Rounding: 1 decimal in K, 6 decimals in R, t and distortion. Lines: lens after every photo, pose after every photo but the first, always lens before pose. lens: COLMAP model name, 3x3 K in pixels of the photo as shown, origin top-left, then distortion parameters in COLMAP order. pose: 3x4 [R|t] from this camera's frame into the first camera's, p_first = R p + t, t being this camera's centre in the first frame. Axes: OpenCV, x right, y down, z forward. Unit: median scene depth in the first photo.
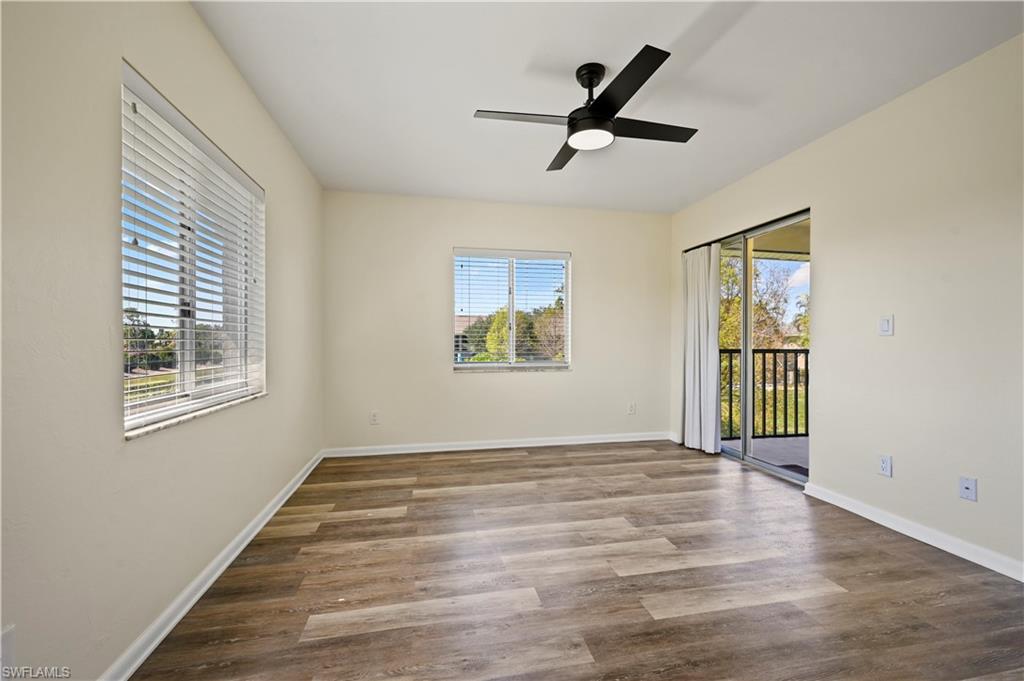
lens RADIAL K [[427.3, 0, 515.4], [0, 427.3, 341.6], [0, 0, 1]] dist [-0.000097, -0.000394]
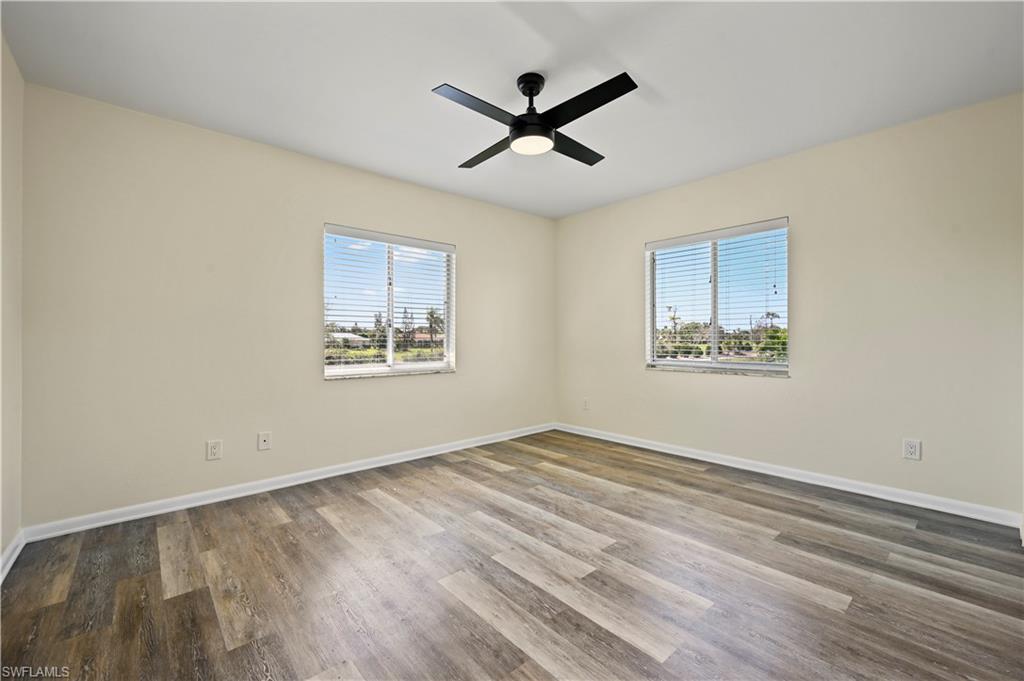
lens RADIAL K [[427.3, 0, 510.2], [0, 427.3, 342.7], [0, 0, 1]] dist [-0.000097, -0.000394]
pose [[0.490216, 0.008245, -0.871562, 0.864795], [0.003096, 0.999932, 0.011200, -0.002320], [0.871596, -0.008189, 0.490157, 0.372912]]
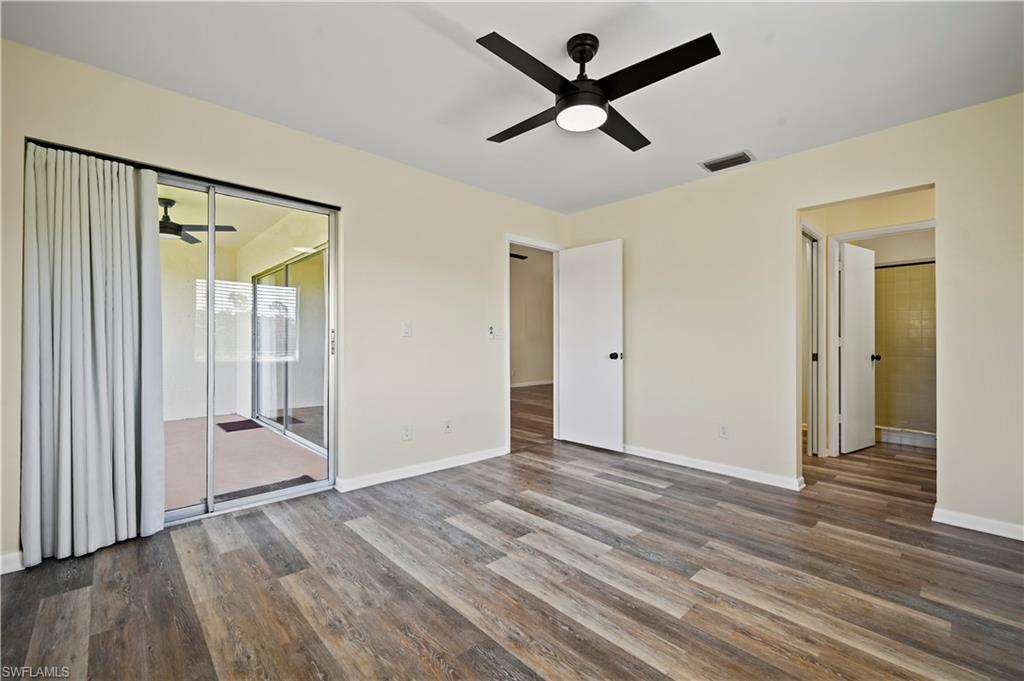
lens RADIAL K [[427.3, 0, 512.0], [0, 427.3, 343.5], [0, 0, 1]] dist [-0.000097, -0.000394]
pose [[-0.522918, -0.004436, 0.852371, -0.420717], [-0.004406, 0.999987, 0.002501, 0.001773], [-0.852371, -0.002448, -0.522931, 1.315060]]
